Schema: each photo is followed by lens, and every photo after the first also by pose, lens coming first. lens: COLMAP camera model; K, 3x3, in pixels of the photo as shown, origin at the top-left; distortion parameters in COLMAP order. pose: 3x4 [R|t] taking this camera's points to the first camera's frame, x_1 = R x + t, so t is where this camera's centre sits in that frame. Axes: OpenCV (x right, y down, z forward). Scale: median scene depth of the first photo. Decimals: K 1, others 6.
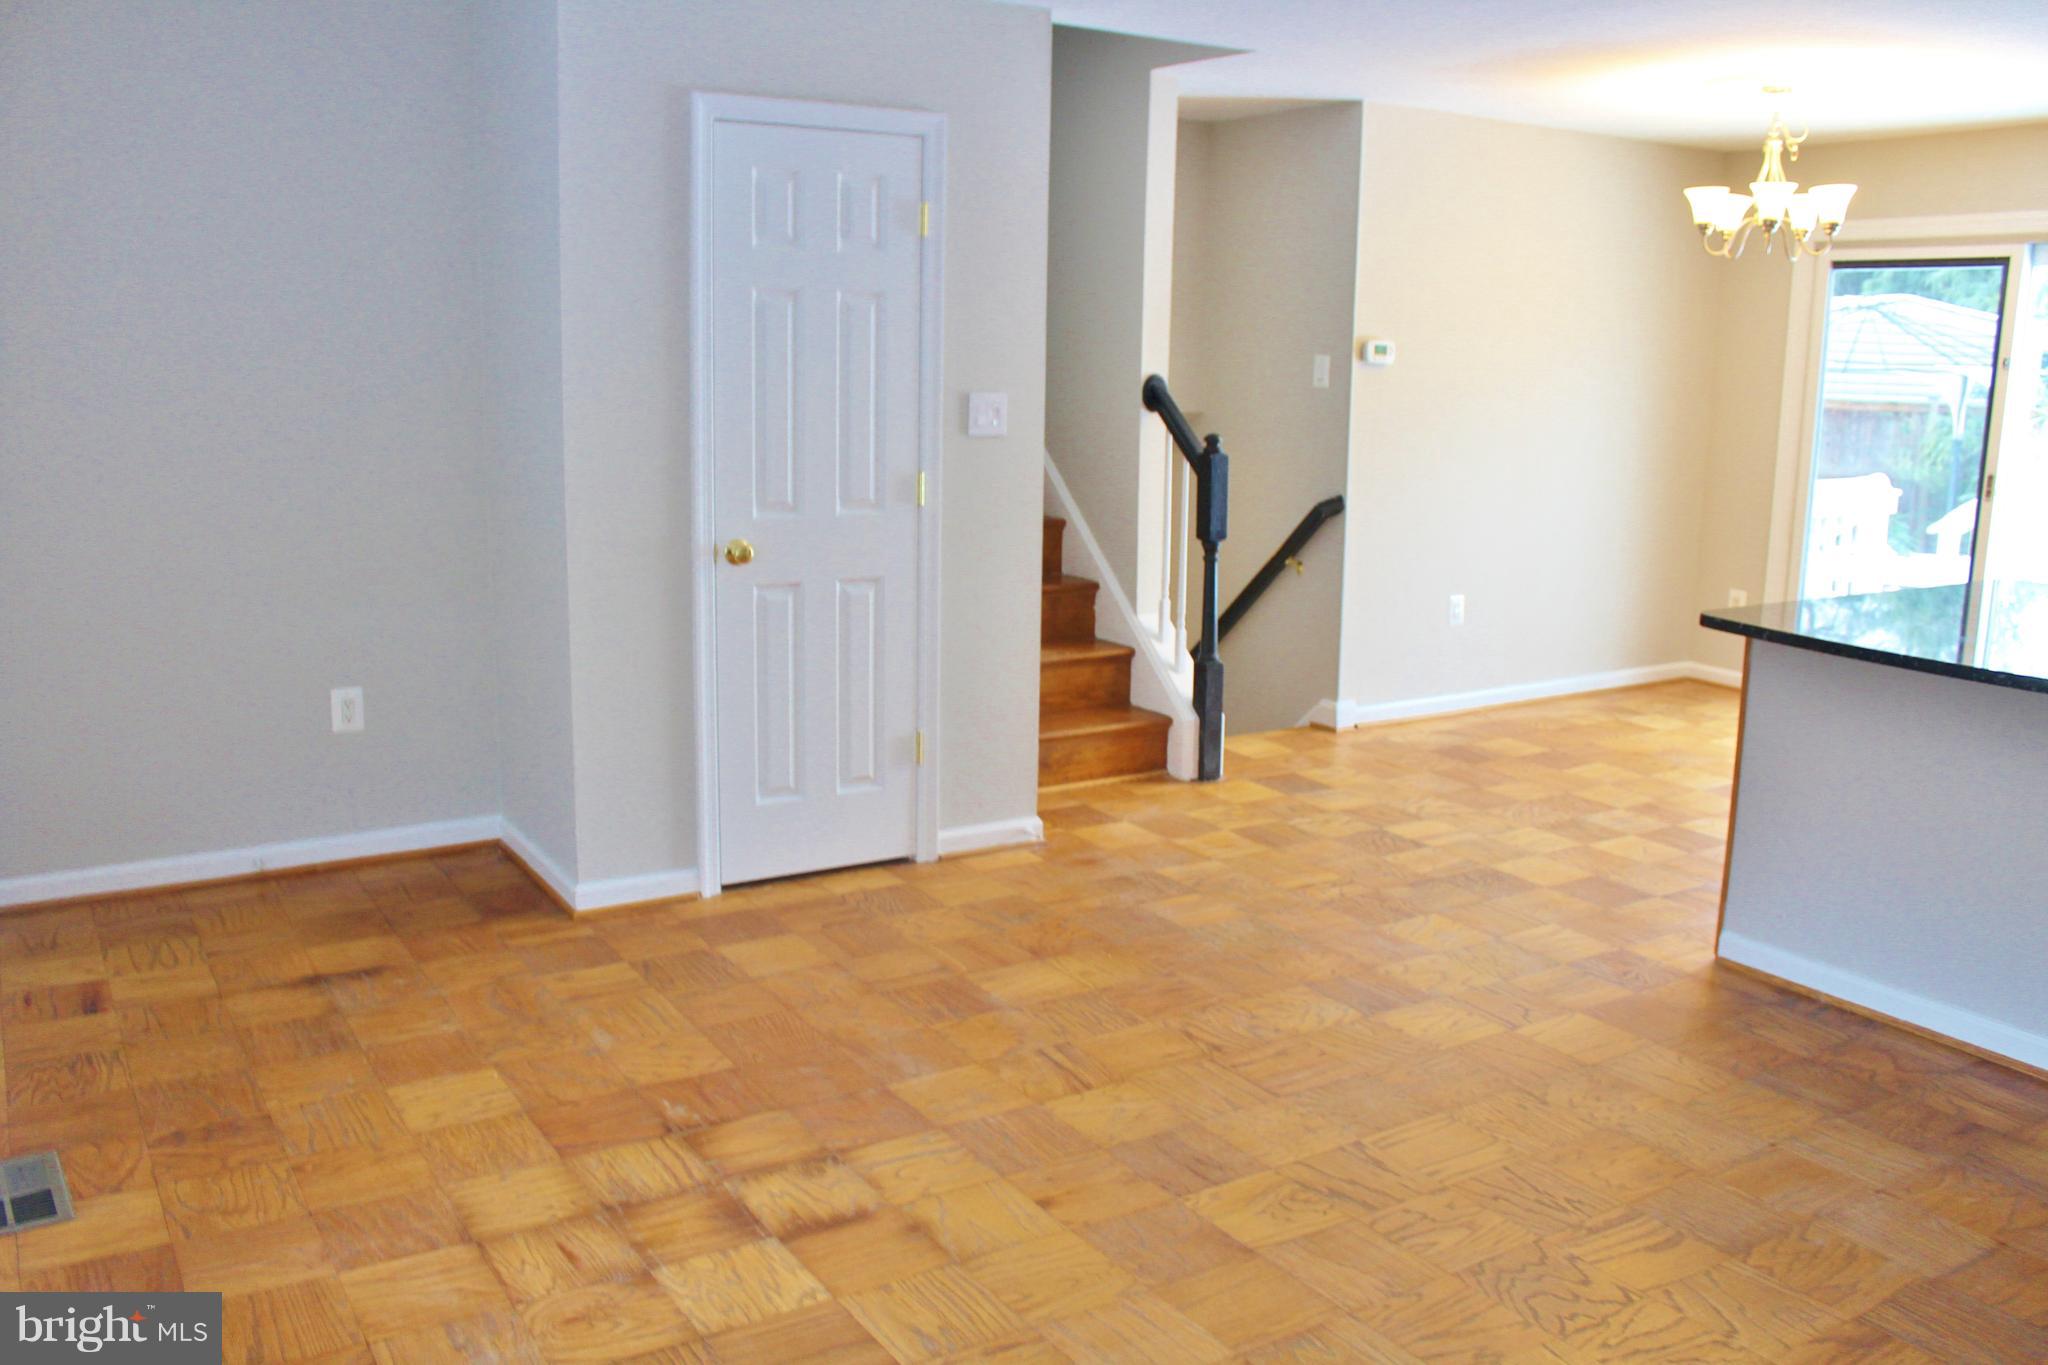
lens RADIAL K [[1713.8, 0, 1012.7], [0, 1713.8, 688.3], [0, 0, 1]] dist [-0.164048, 0.157784]
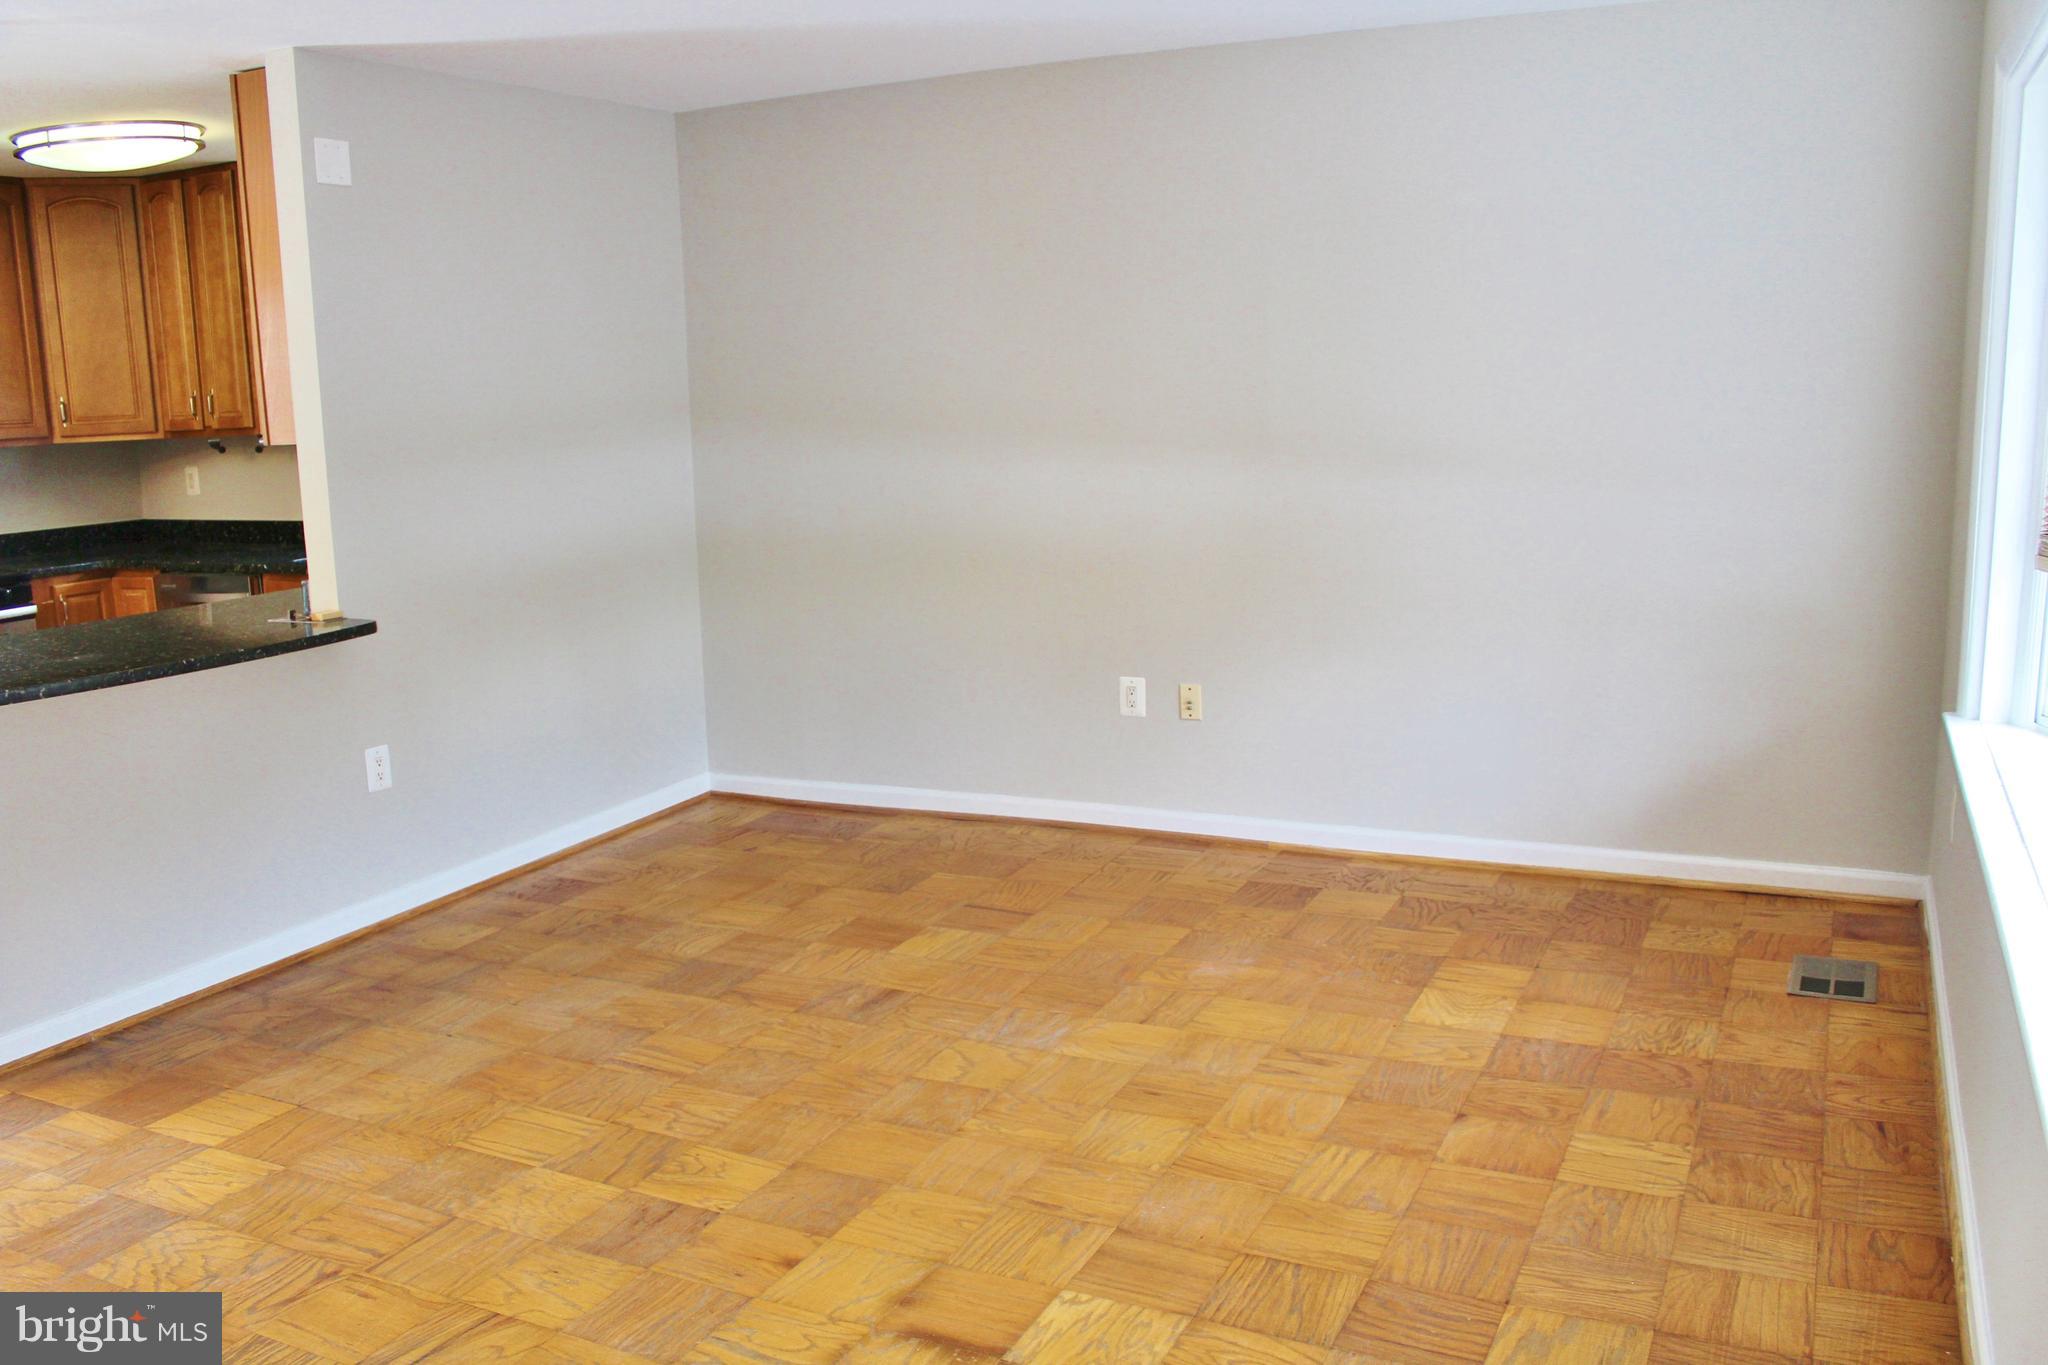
lens RADIAL K [[1713.8, 0, 1012.7], [0, 1713.8, 688.3], [0, 0, 1]] dist [-0.164048, 0.157784]
pose [[-0.518528, -0.153114, 0.841240, -0.742920], [0.190379, 0.938467, 0.288157, -0.235531], [-0.833597, 0.309572, -0.457472, 1.141029]]
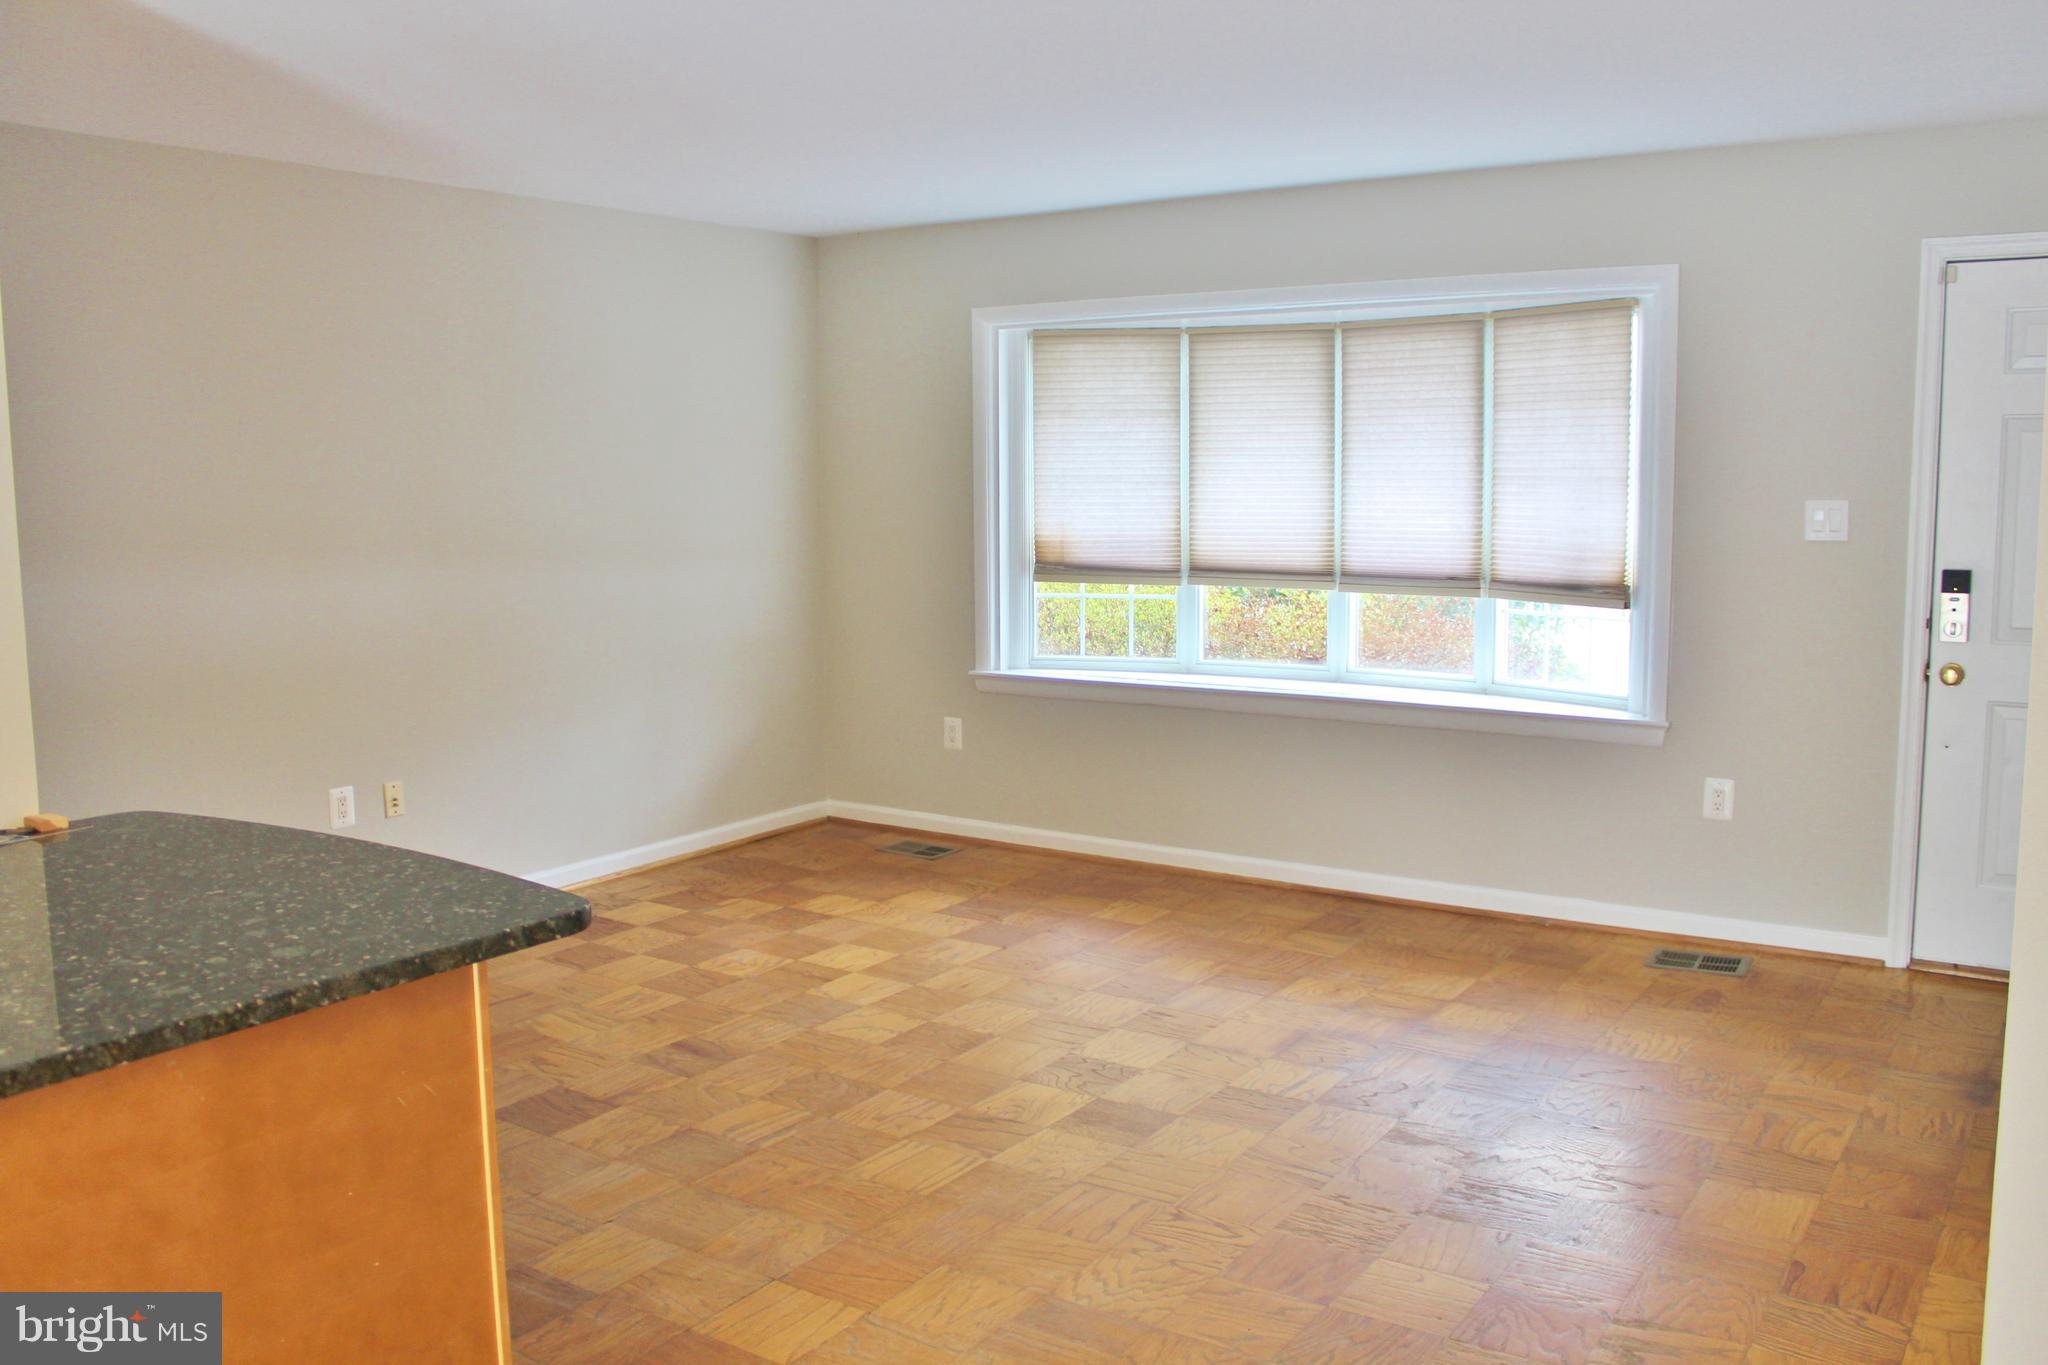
lens RADIAL K [[1713.8, 0, 1012.7], [0, 1713.8, 688.3], [0, 0, 1]] dist [-0.164048, 0.157784]
pose [[-0.919557, 0.043811, -0.390506, 0.622720], [-0.081849, 0.950615, 0.299385, -0.372366], [0.384337, 0.307264, -0.870559, 1.905899]]
